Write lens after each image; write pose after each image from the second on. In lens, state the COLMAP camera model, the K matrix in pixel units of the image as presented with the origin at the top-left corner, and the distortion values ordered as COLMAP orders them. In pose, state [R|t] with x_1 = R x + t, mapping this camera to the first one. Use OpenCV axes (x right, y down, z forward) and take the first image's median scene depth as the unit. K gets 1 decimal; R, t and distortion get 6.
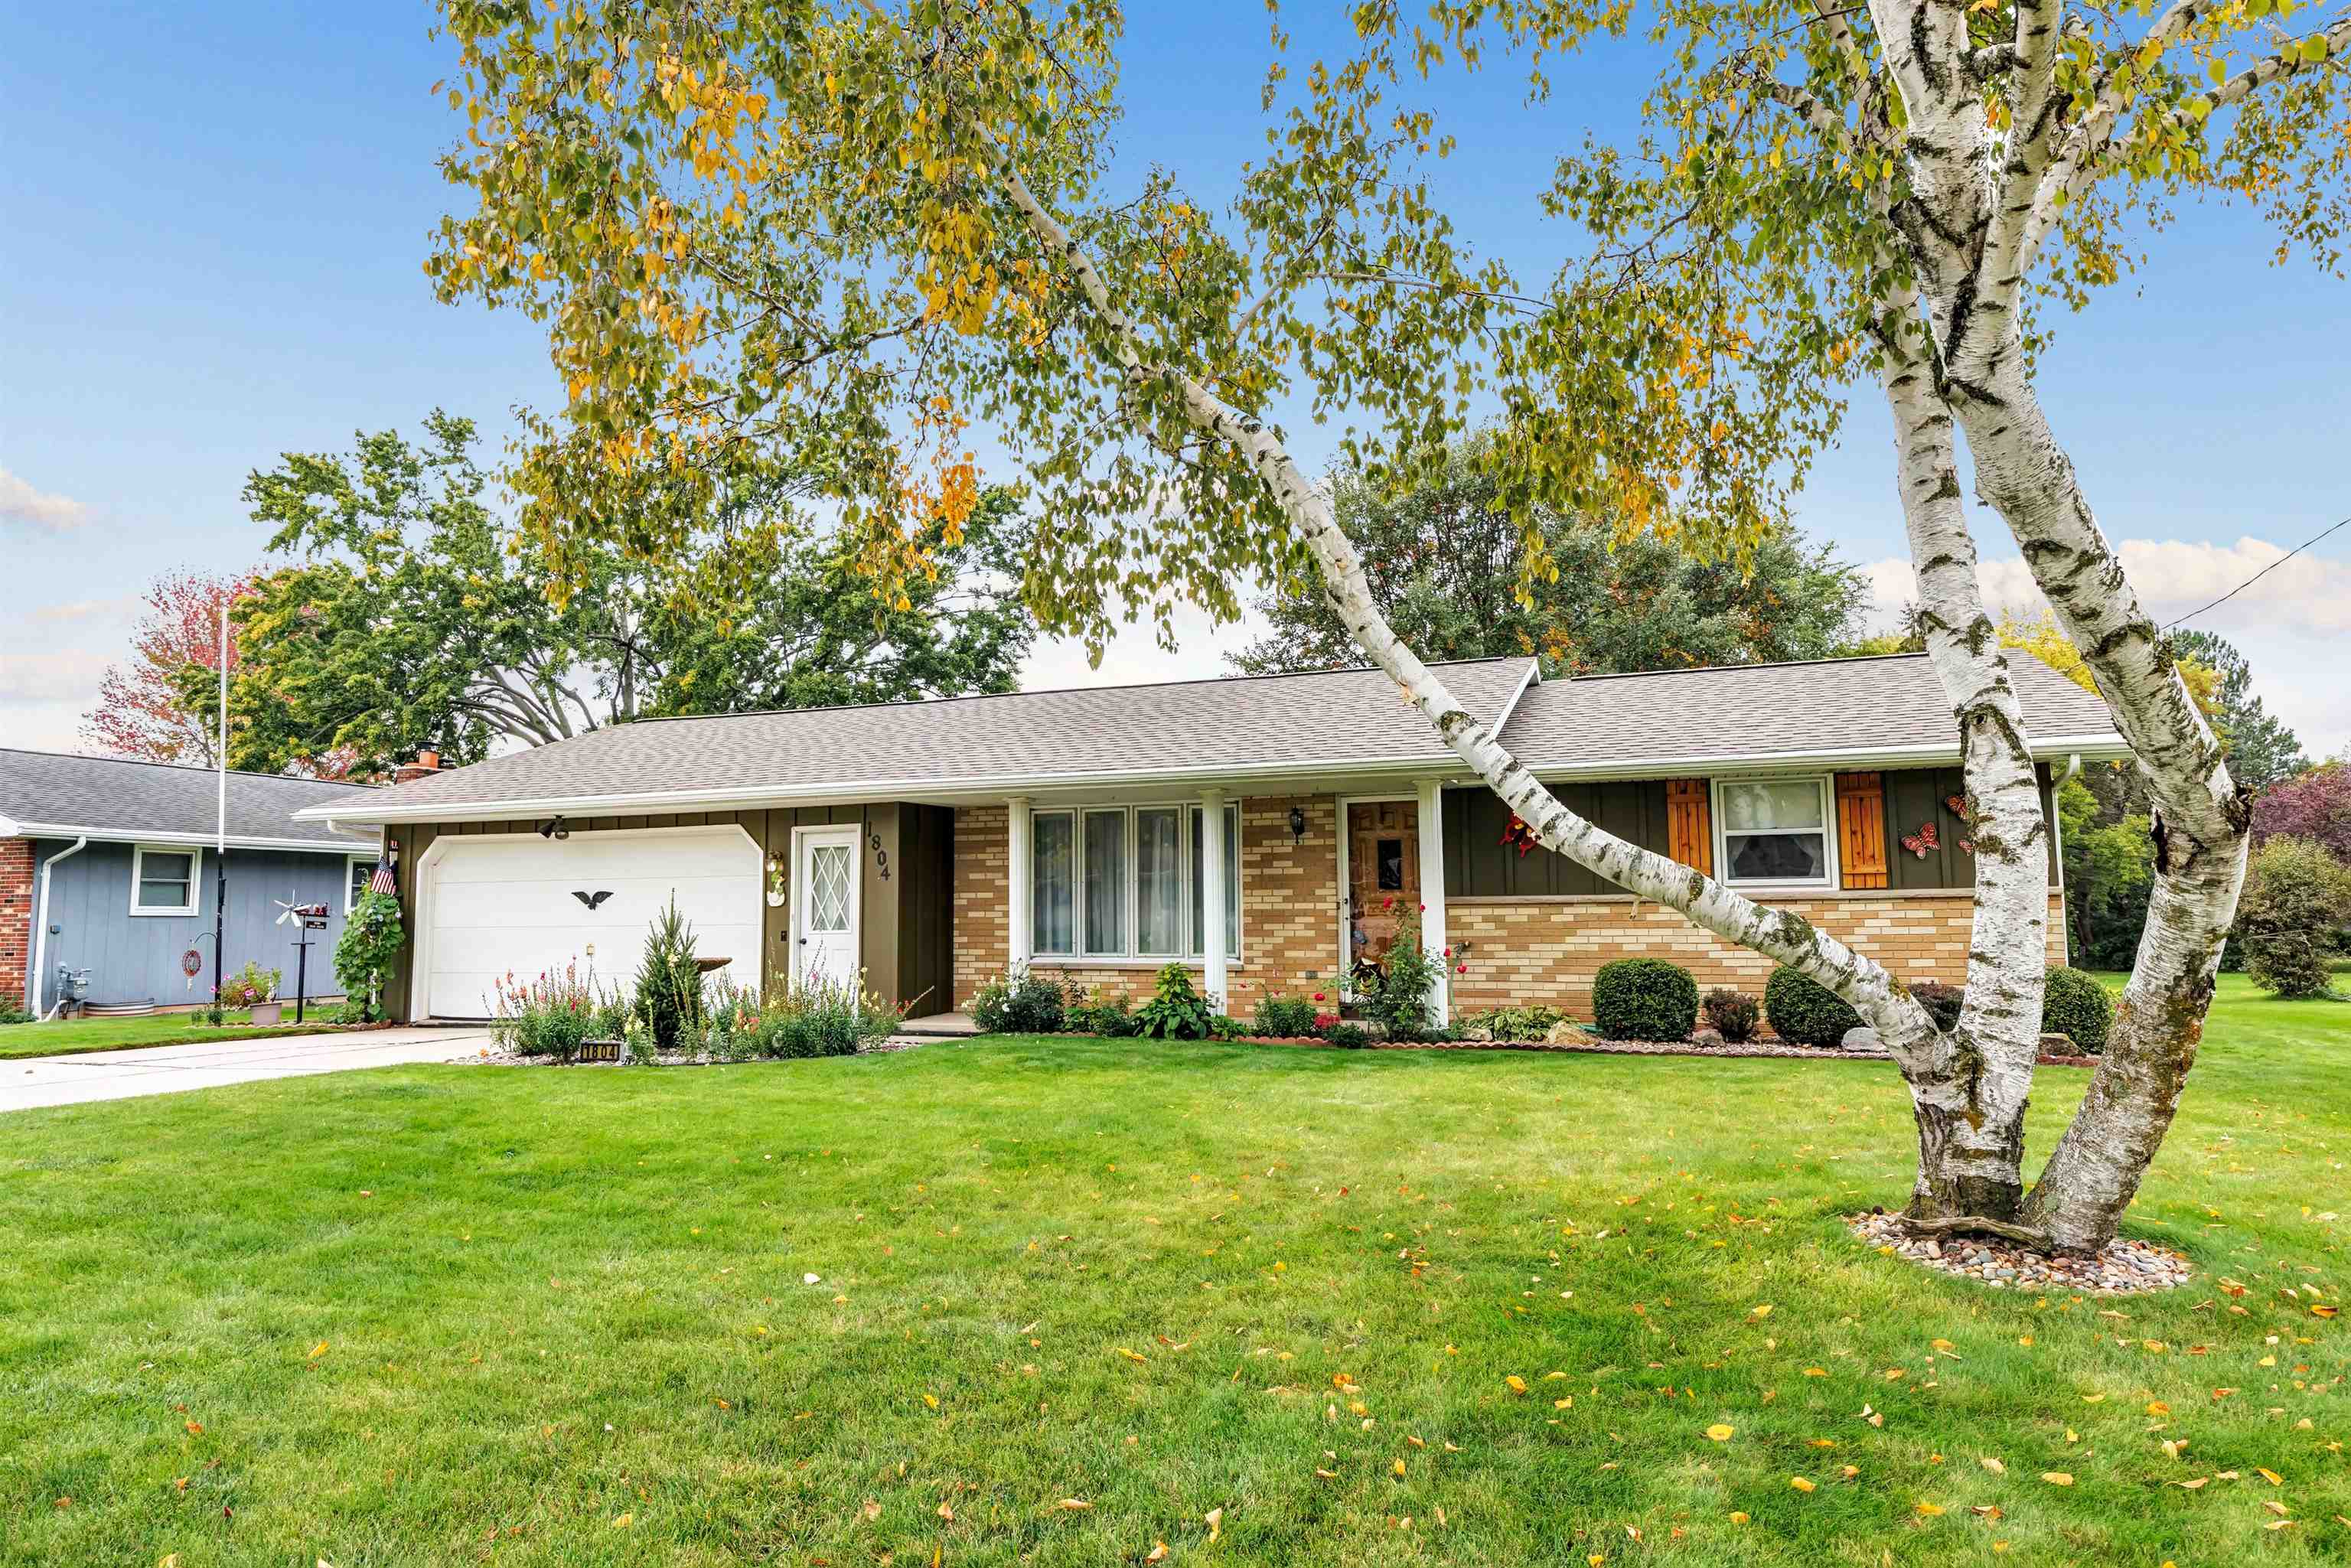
lens RADIAL K [[1410.5, 0, 1175.9], [0, 1410.5, 781.2], [0, 0, 1]] dist [0.000056, -0.000700]
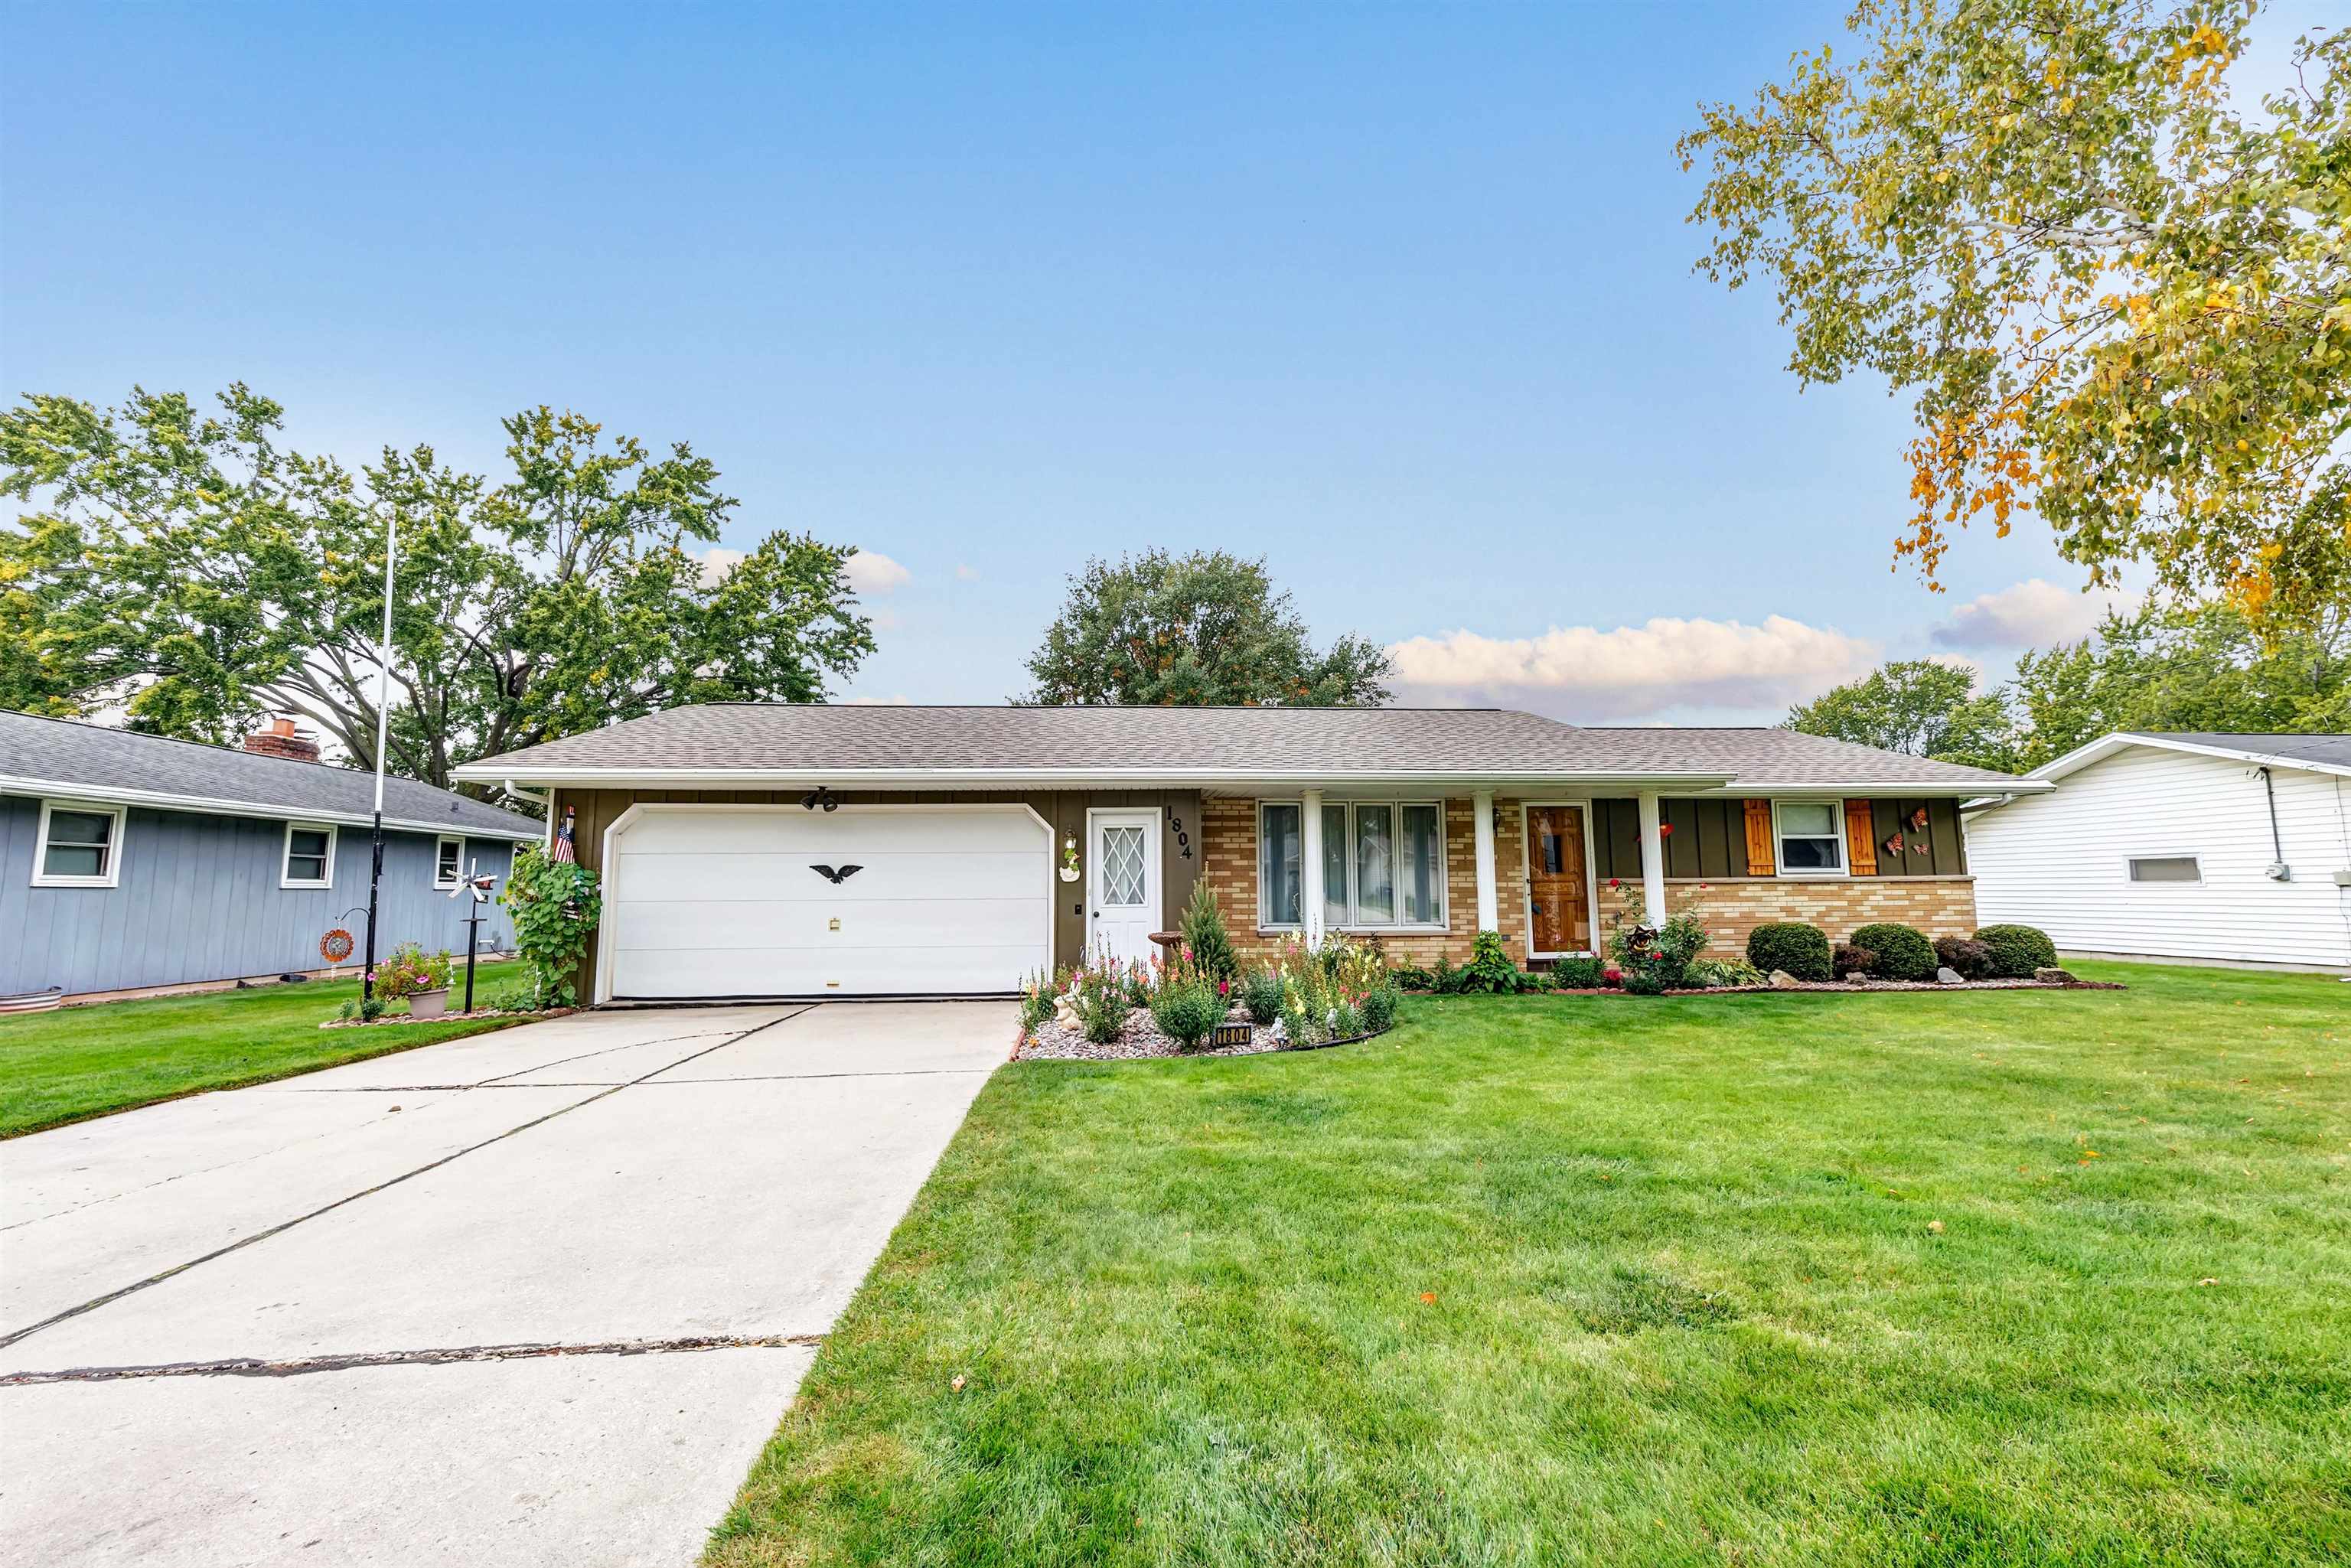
lens RADIAL K [[944.4, 0, 1174.1], [0, 944.4, 791.8], [0, 0, 1]] dist [-0.003302, 0.000059]
pose [[0.907826, 0.047580, 0.416639, -0.512372], [-0.042770, 0.998867, -0.020877, 0.032415], [-0.417160, 0.001133, 0.908832, 0.318615]]
